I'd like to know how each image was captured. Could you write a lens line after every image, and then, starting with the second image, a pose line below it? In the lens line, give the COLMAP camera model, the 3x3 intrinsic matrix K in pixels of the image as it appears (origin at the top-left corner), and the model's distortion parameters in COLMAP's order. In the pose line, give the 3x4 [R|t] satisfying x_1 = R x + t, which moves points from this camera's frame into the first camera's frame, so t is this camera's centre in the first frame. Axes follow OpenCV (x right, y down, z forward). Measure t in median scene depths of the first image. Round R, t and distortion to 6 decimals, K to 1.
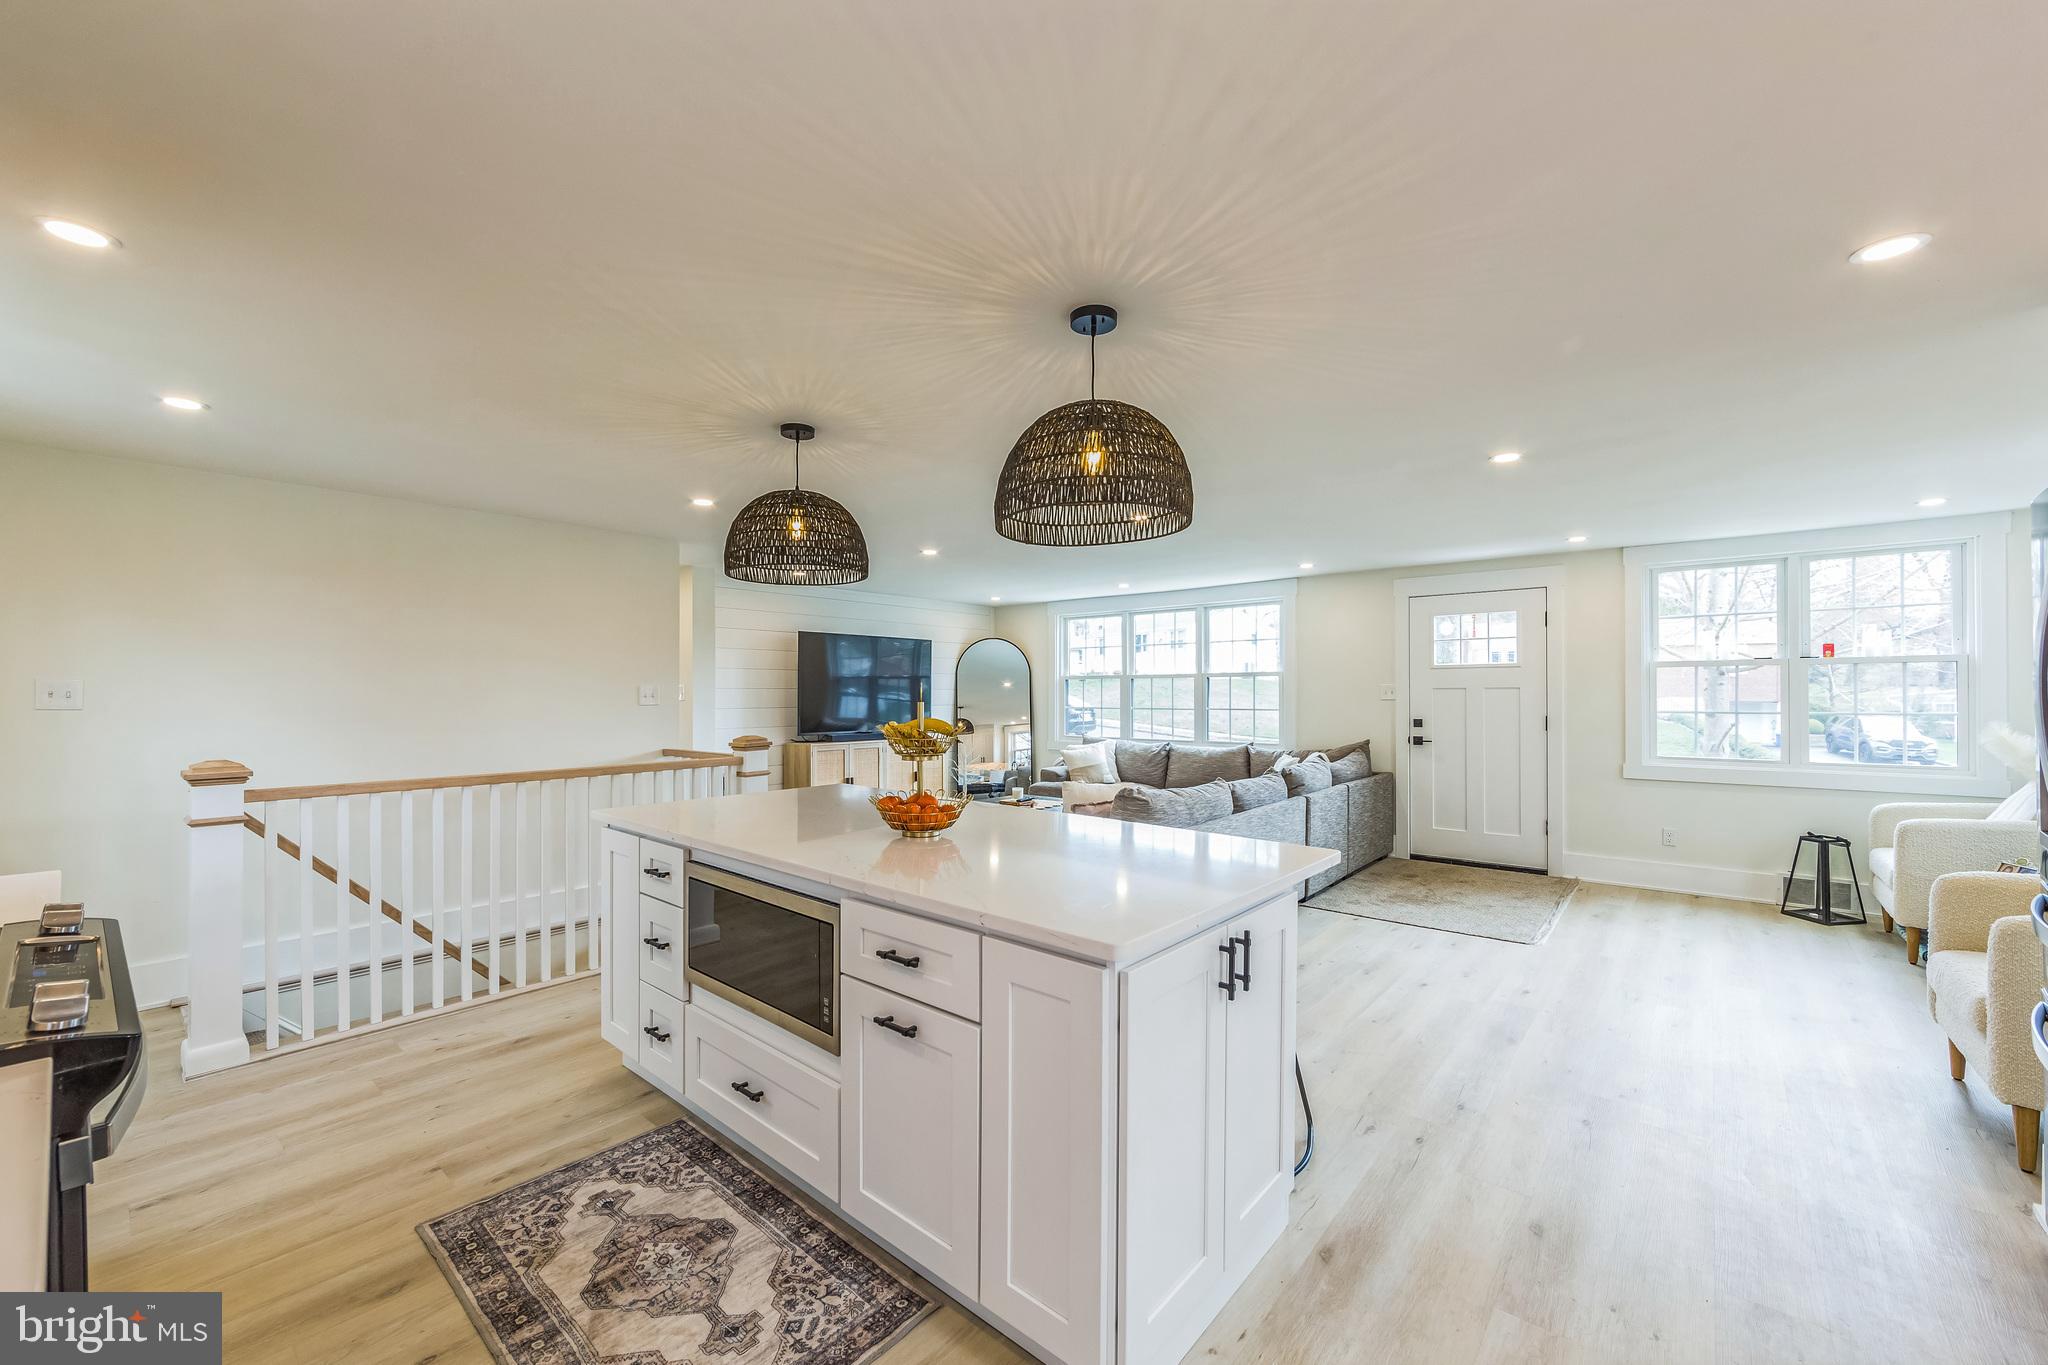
lens RADIAL K [[800.2, 0, 1022.8], [0, 800.2, 683.6], [0, 0, 1]] dist [0.000131, 0.000229]
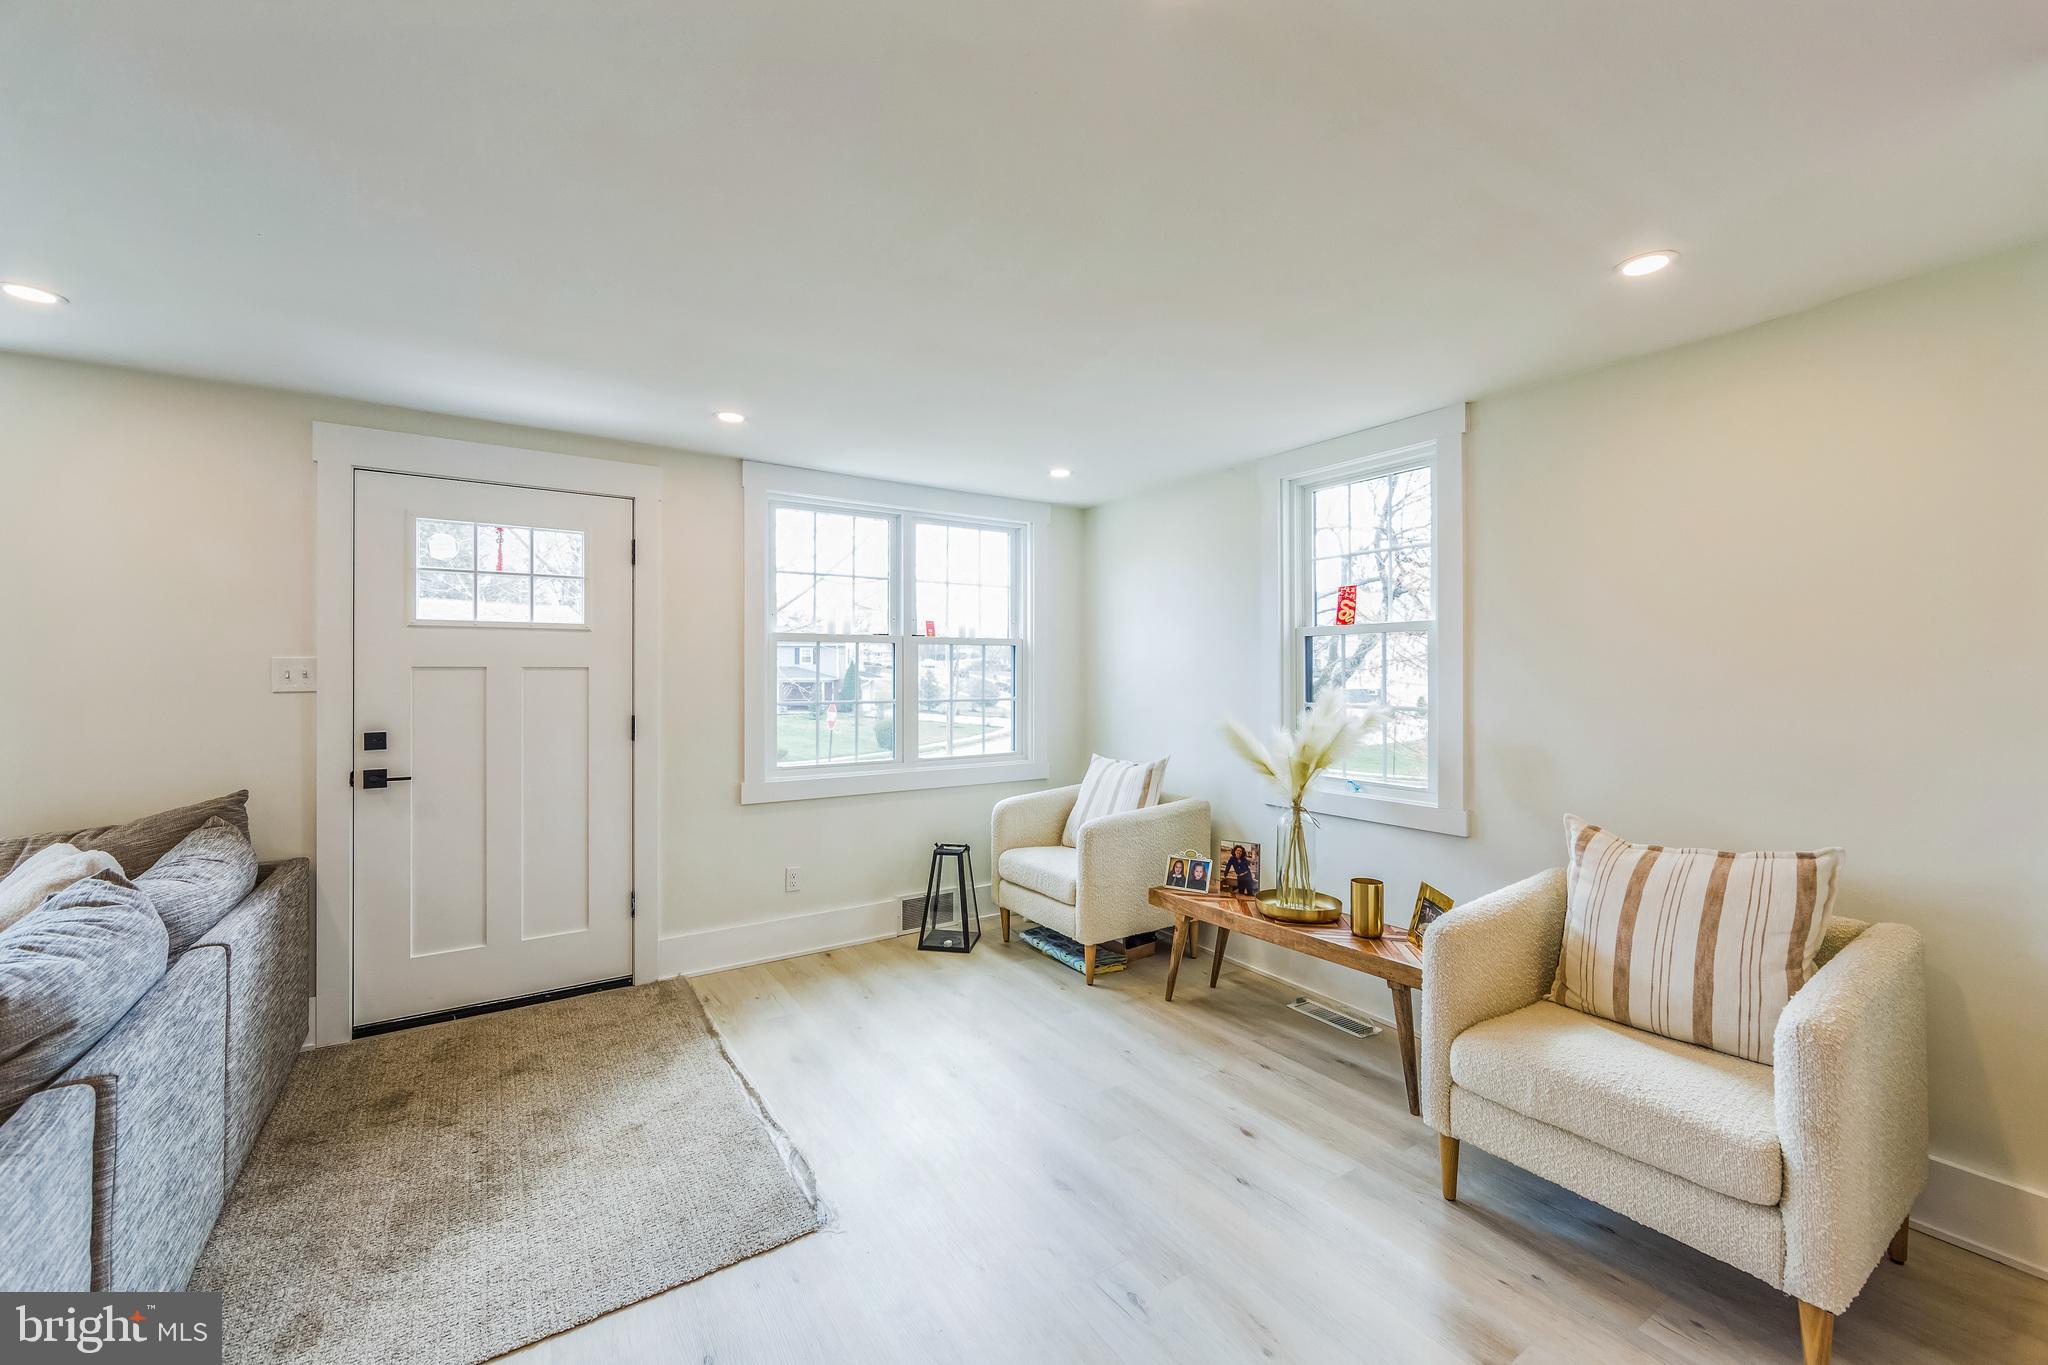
lens RADIAL K [[800.2, 0, 1015.8], [0, 800.2, 682.9], [0, 0, 1]] dist [0.000131, 0.000229]
pose [[0.288739, -0.000229, 0.957408, 0.180625], [-0.009404, 0.999951, 0.003075, 0.012420], [-0.957362, -0.009892, 0.288723, 0.591812]]
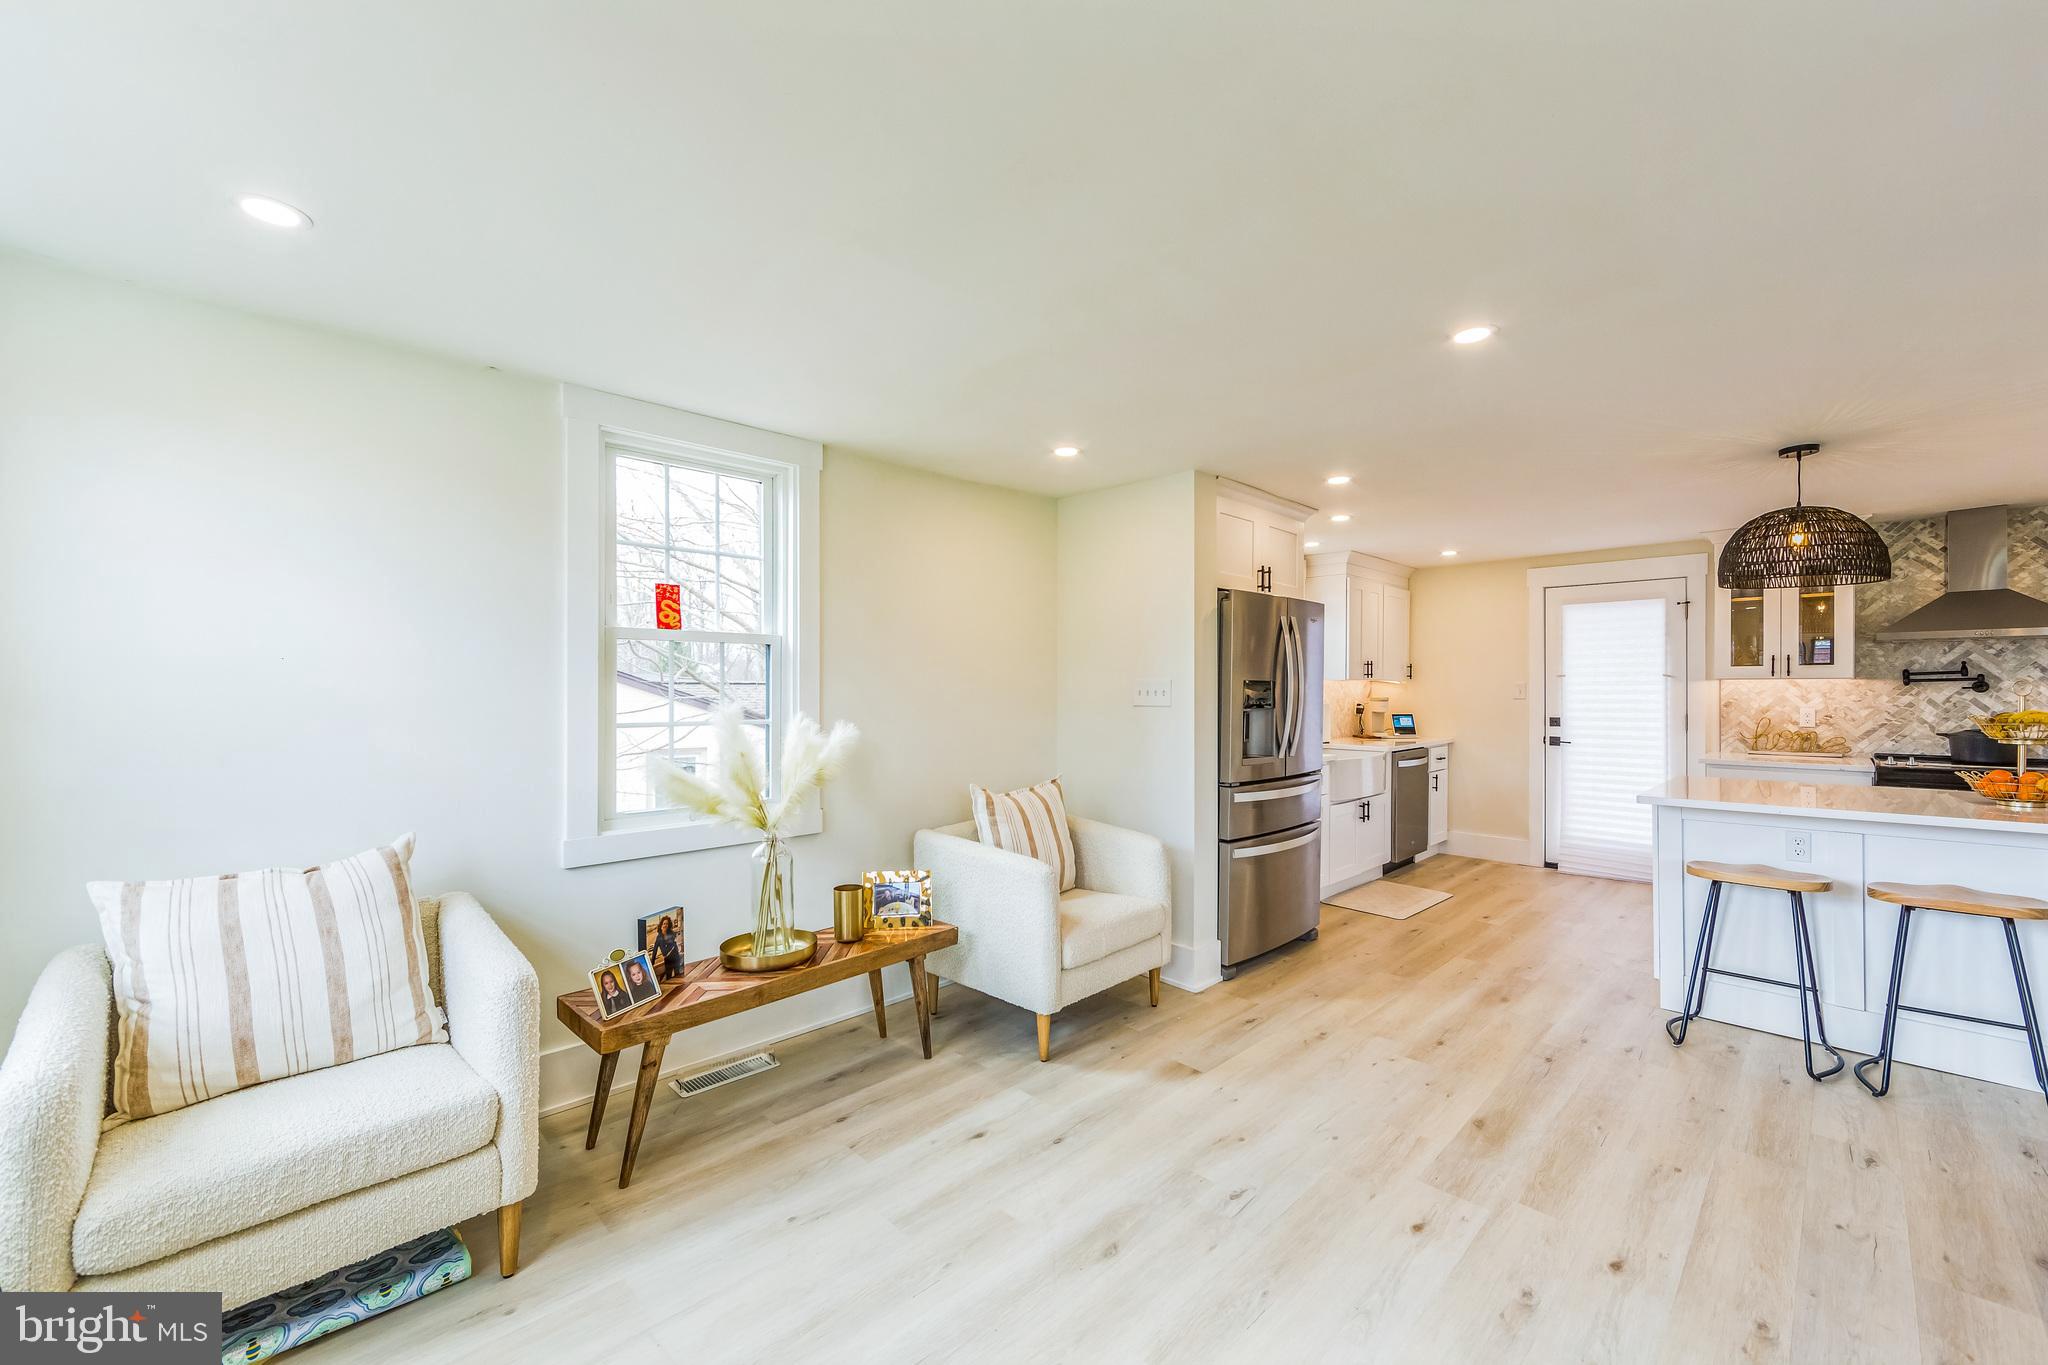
lens RADIAL K [[800.2, 0, 1035.6], [0, 800.2, 693.0], [0, 0, 1]] dist [0.000131, 0.000229]
pose [[-0.996383, -0.005930, 0.084772, 0.552842], [-0.005624, 0.999977, 0.003848, 0.005988], [-0.084793, 0.003357, -0.996393, 1.026537]]
